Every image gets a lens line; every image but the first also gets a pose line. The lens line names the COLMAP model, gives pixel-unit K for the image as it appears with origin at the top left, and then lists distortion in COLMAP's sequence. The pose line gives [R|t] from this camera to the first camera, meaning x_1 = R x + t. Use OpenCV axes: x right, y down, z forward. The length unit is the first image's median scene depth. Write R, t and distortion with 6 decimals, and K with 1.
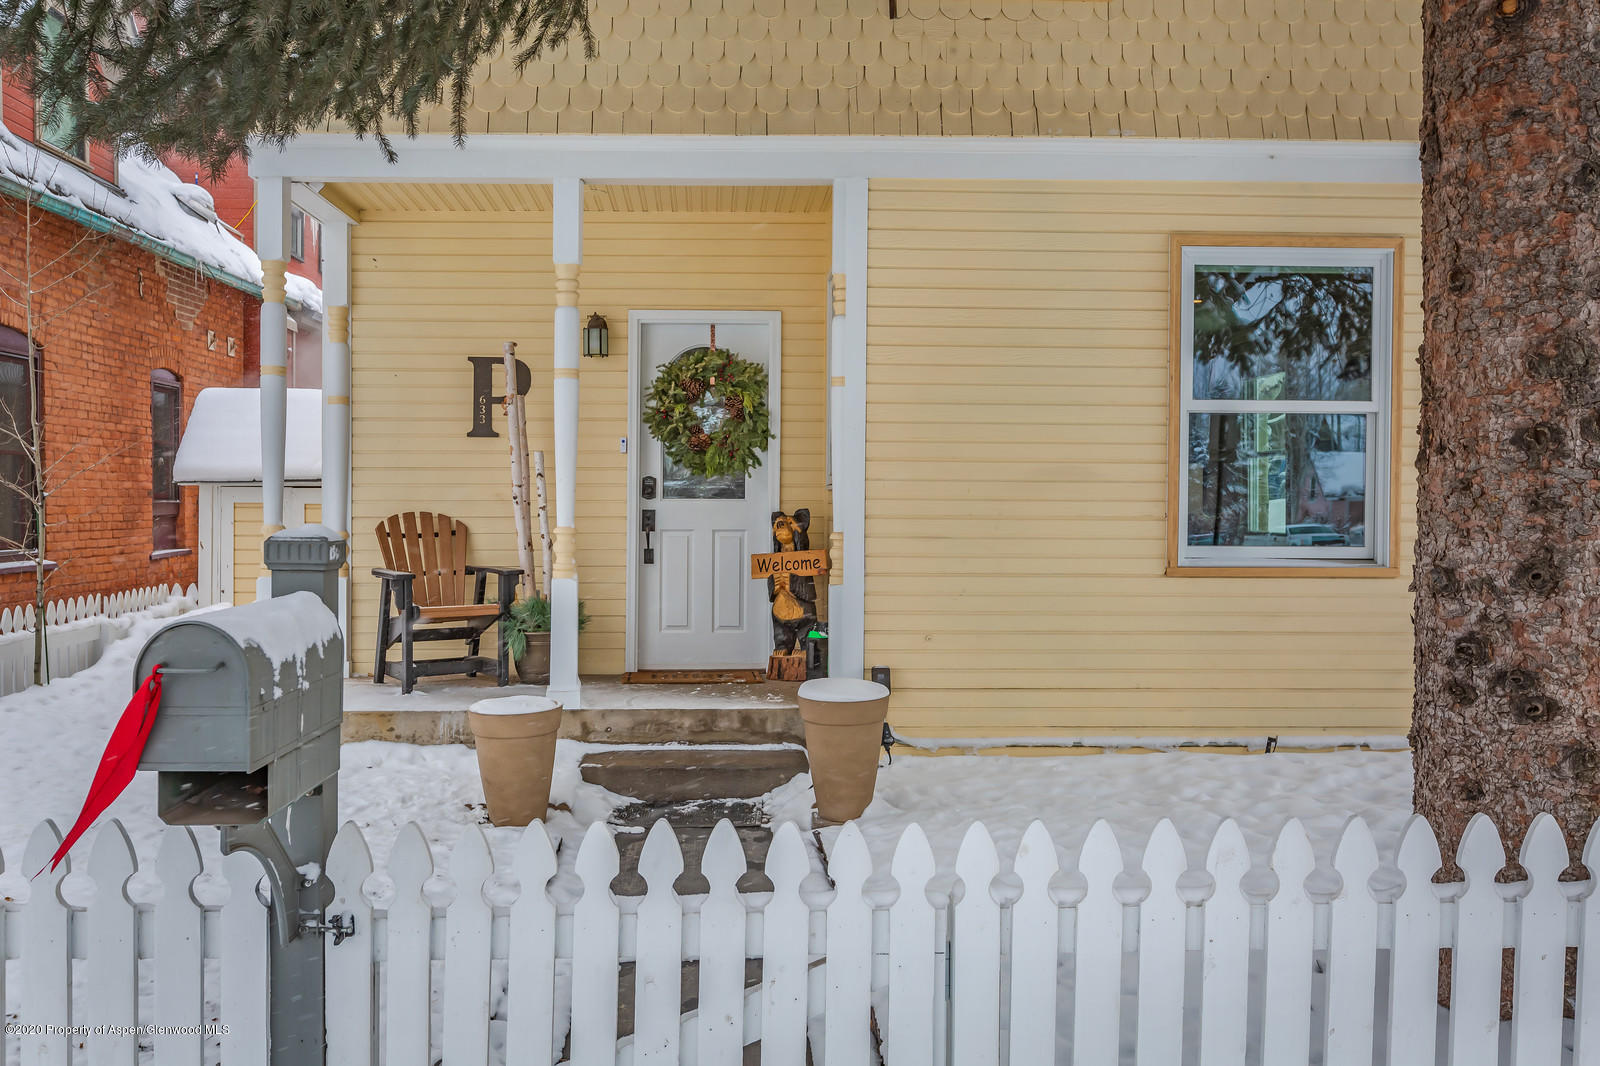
lens RADIAL K [[1438.2, 0, 802.2], [0, 1438.2, 545.6], [0, 0, 1]] dist [-0.007189, 0.007559]
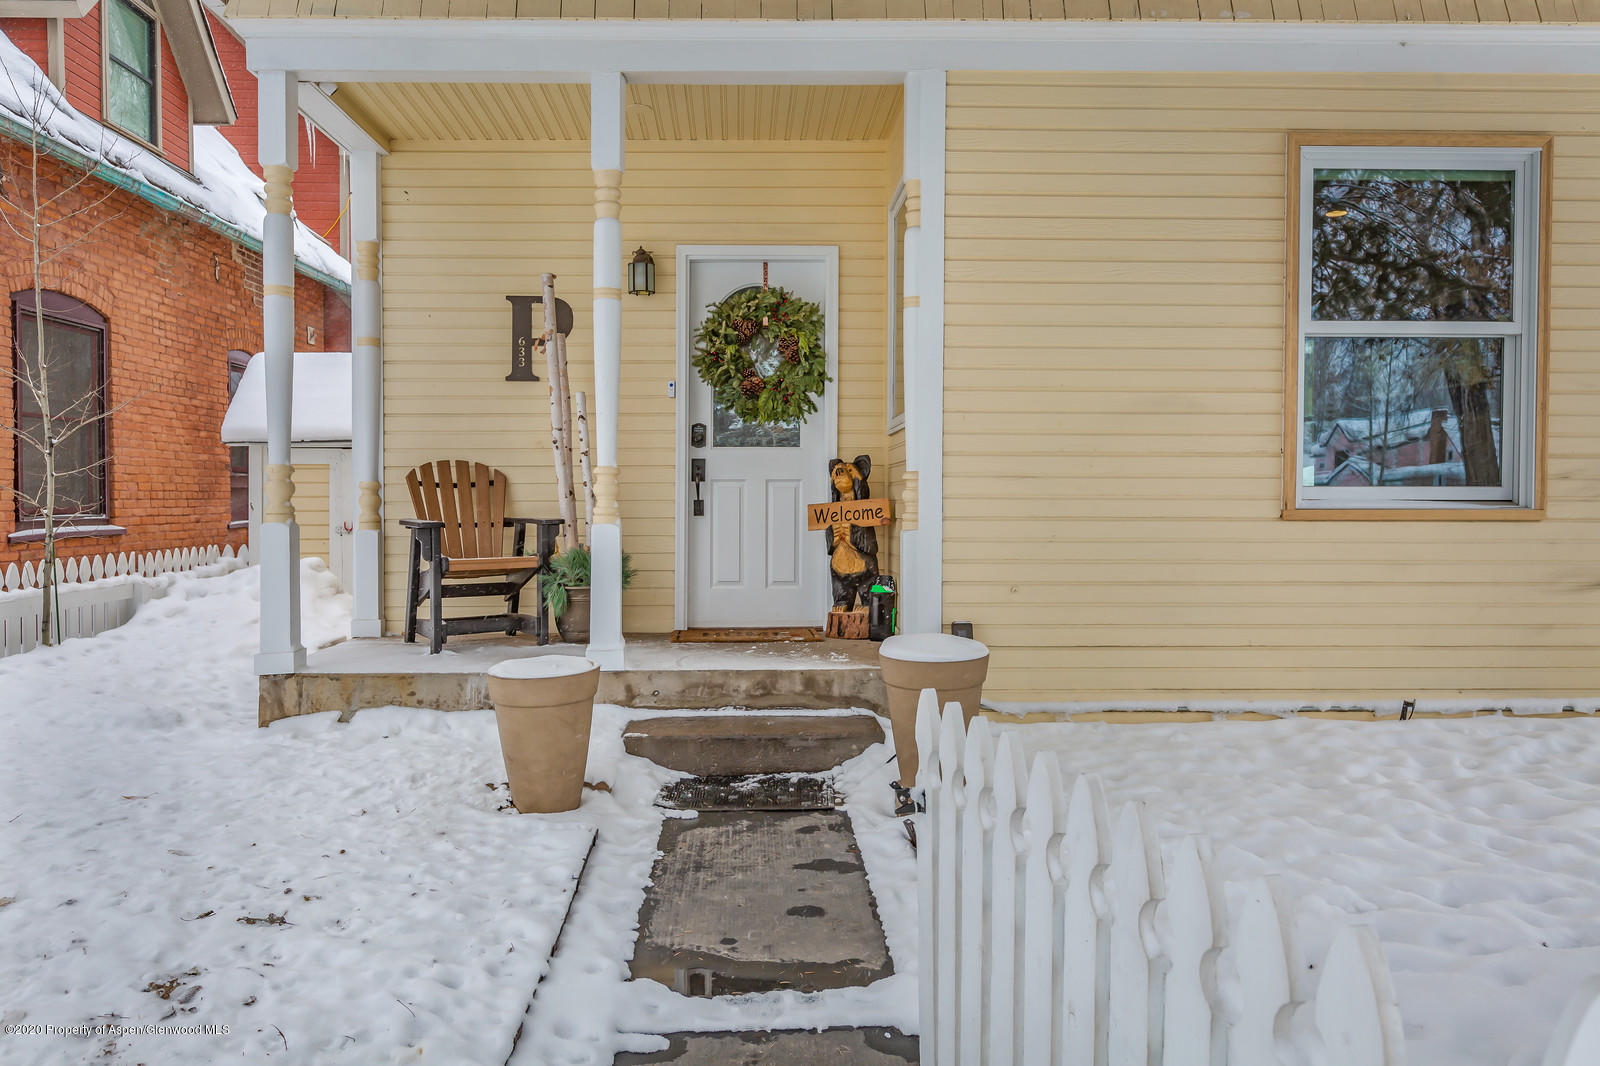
lens RADIAL K [[1156.8, 0, 800.5], [0, 1156.8, 537.7], [0, 0, 1]] dist [0.004440, -0.005287]
pose [[0.999907, -0.003306, -0.013257, -0.033806], [0.003347, 0.999990, 0.003032, 0.028552], [0.013246, -0.003076, 0.999908, 0.273745]]
